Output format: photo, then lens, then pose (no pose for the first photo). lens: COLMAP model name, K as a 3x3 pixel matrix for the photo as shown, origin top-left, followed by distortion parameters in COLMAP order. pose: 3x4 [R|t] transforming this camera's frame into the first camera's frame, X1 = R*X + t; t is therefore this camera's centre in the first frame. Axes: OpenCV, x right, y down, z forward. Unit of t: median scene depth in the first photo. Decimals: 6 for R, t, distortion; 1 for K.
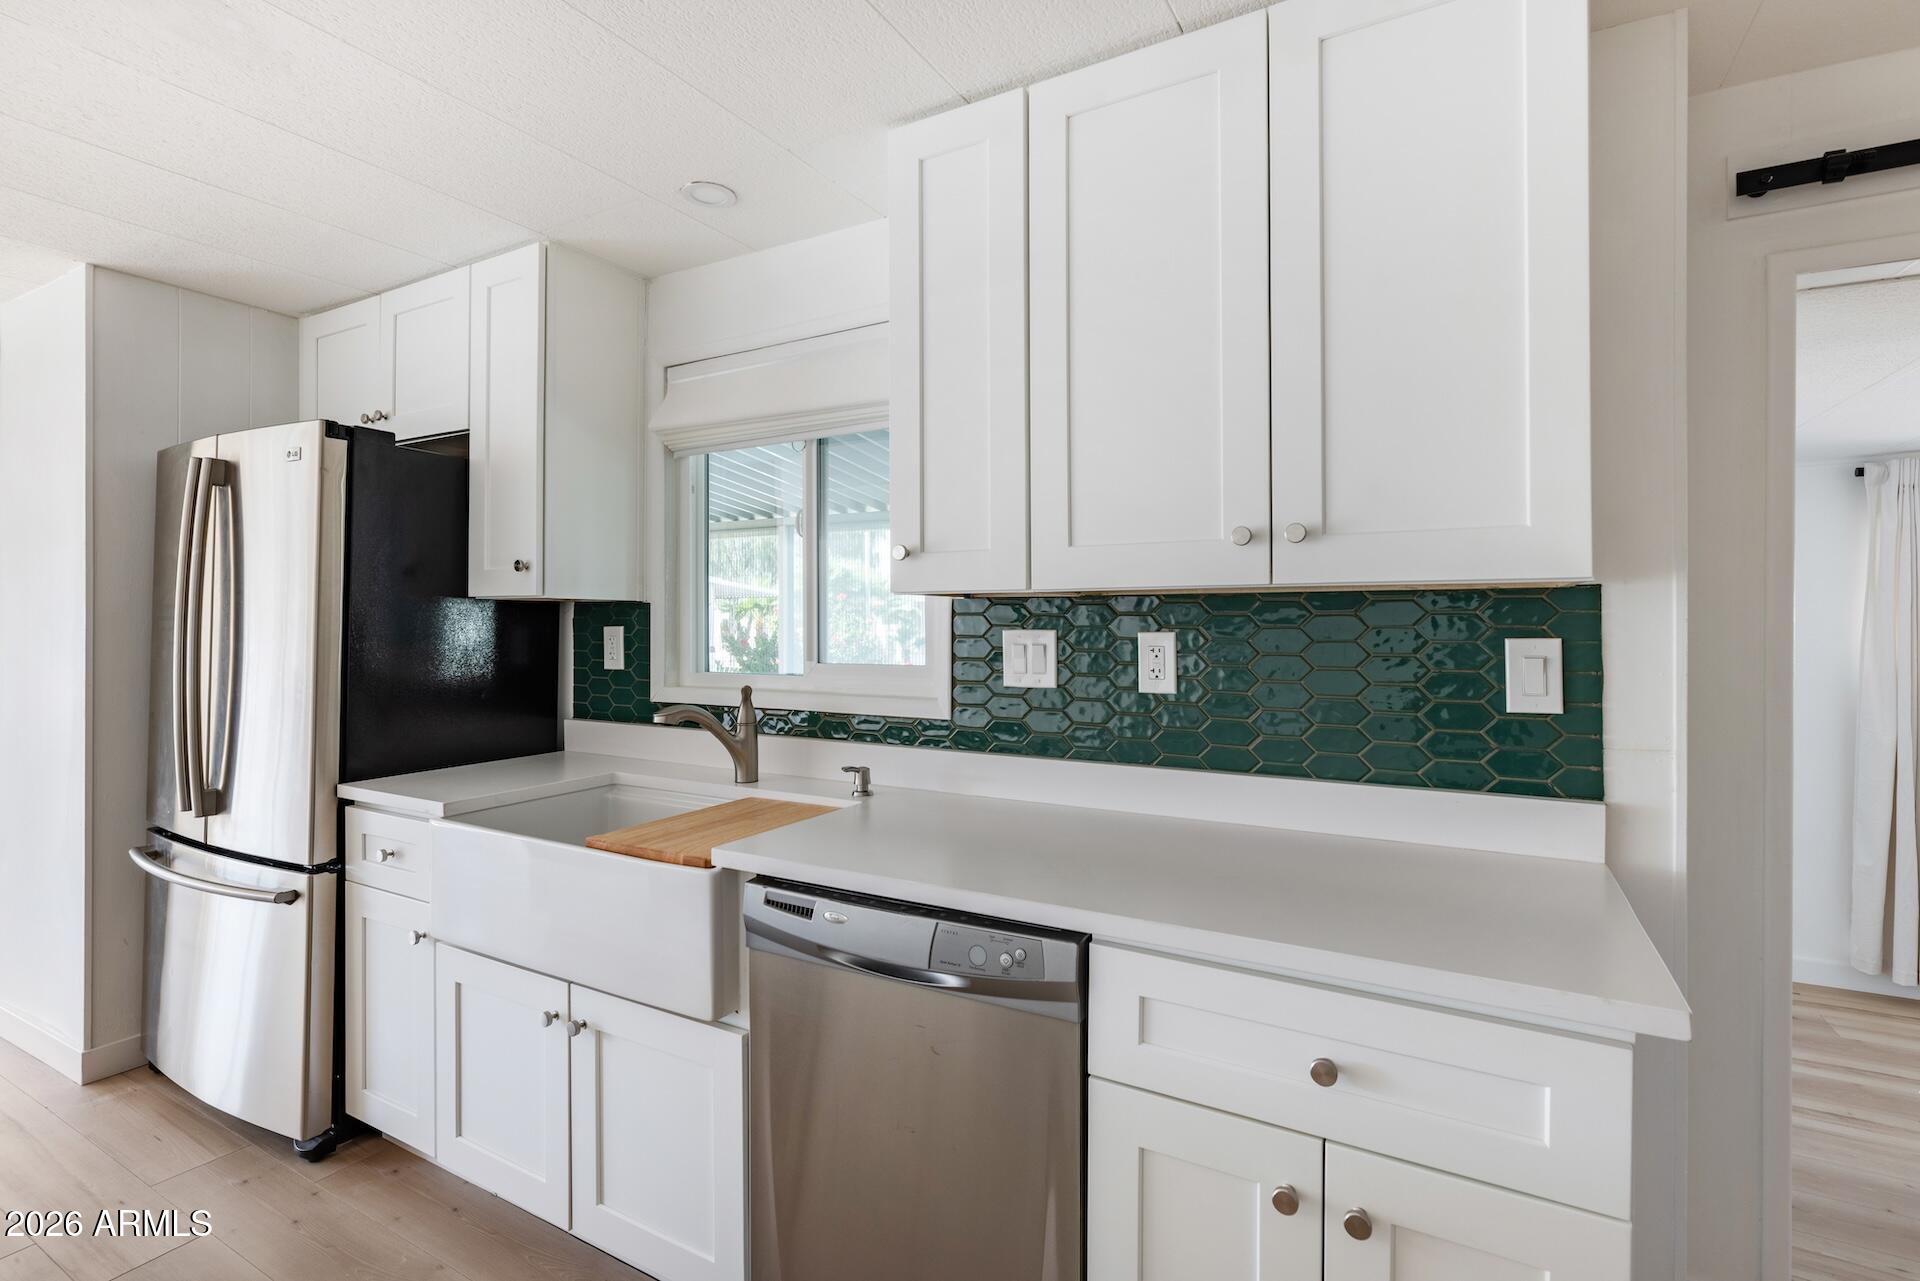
lens RADIAL K [[882.6, 0, 943.7], [0, 882.6, 611.3], [0, 0, 1]] dist [-0.004096, -0.001721]
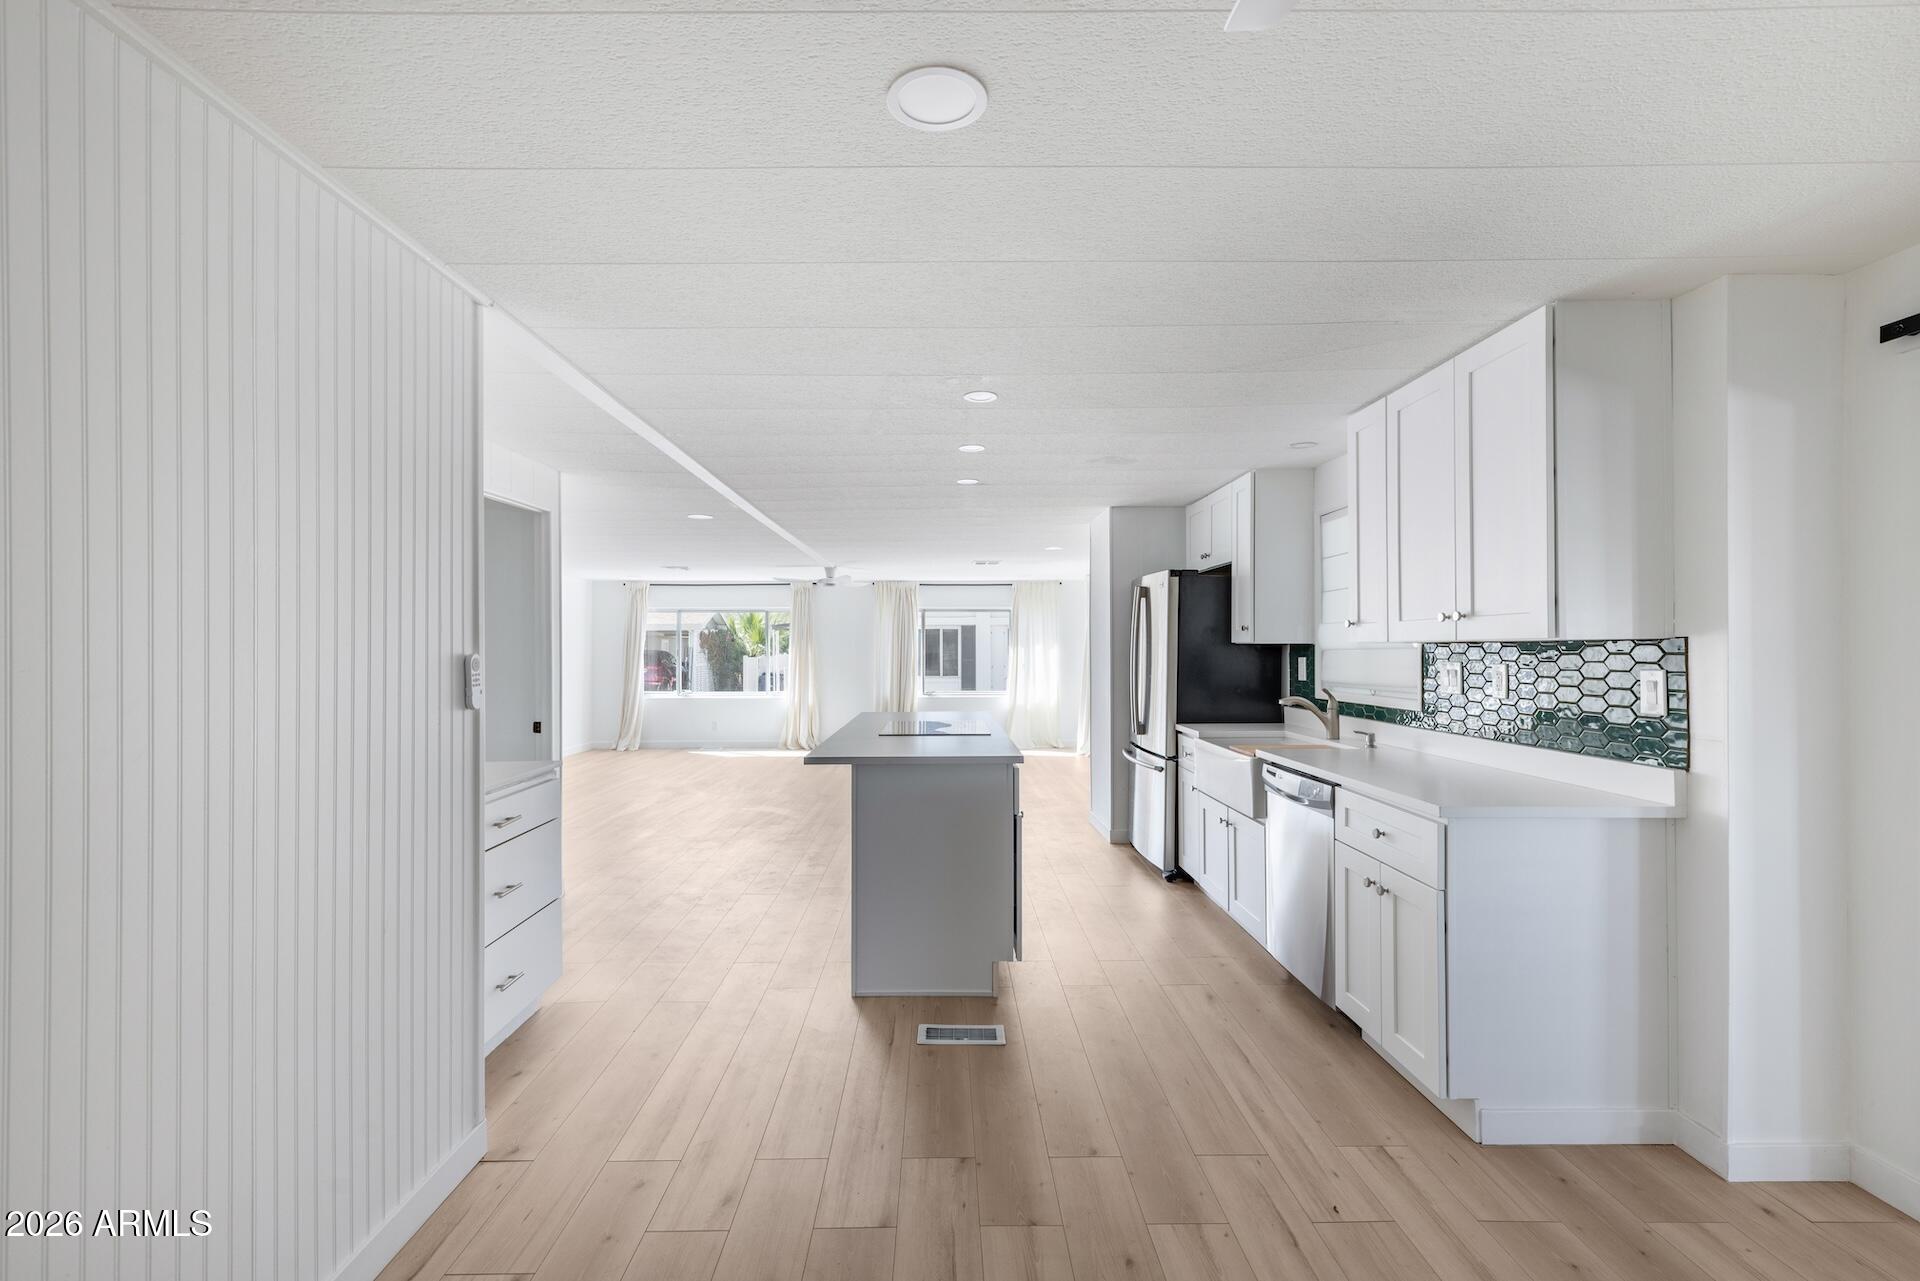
lens RADIAL K [[882.6, 0, 960.9], [0, 882.6, 646.0], [0, 0, 1]] dist [-0.004096, -0.001721]
pose [[0.512006, -0.002218, -0.858979, 1.016831], [0.005699, 0.999983, 0.000815, -0.015546], [0.858963, -0.005313, 0.512010, -0.678894]]
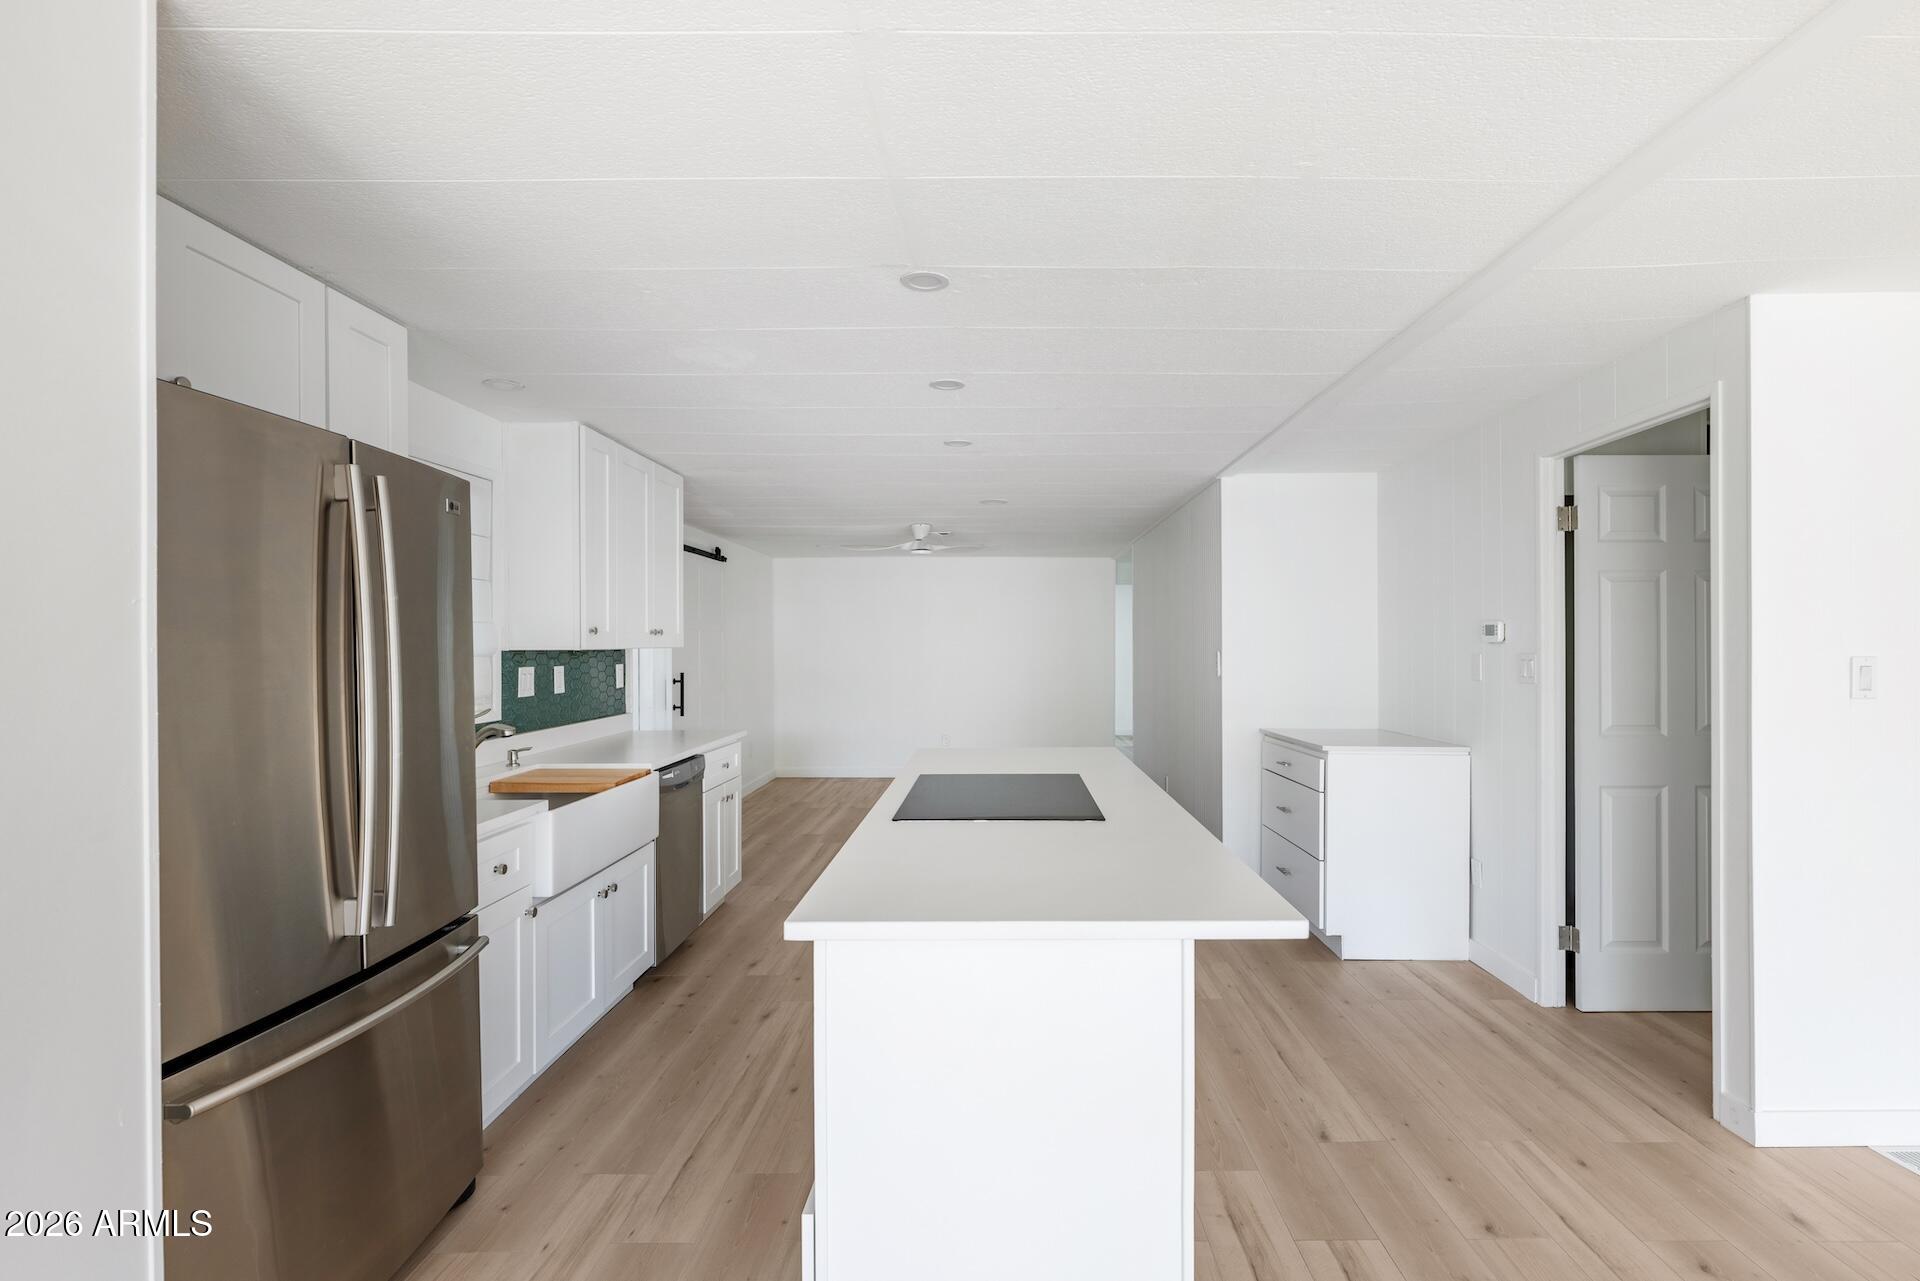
lens RADIAL K [[882.6, 0, 967.6], [0, 882.6, 653.9], [0, 0, 1]] dist [-0.004096, -0.001721]
pose [[-0.449083, 0.001557, 0.893488, -1.913368], [0.005607, 0.999984, 0.001075, -0.002687], [-0.893472, 0.005493, -0.449085, 0.934137]]
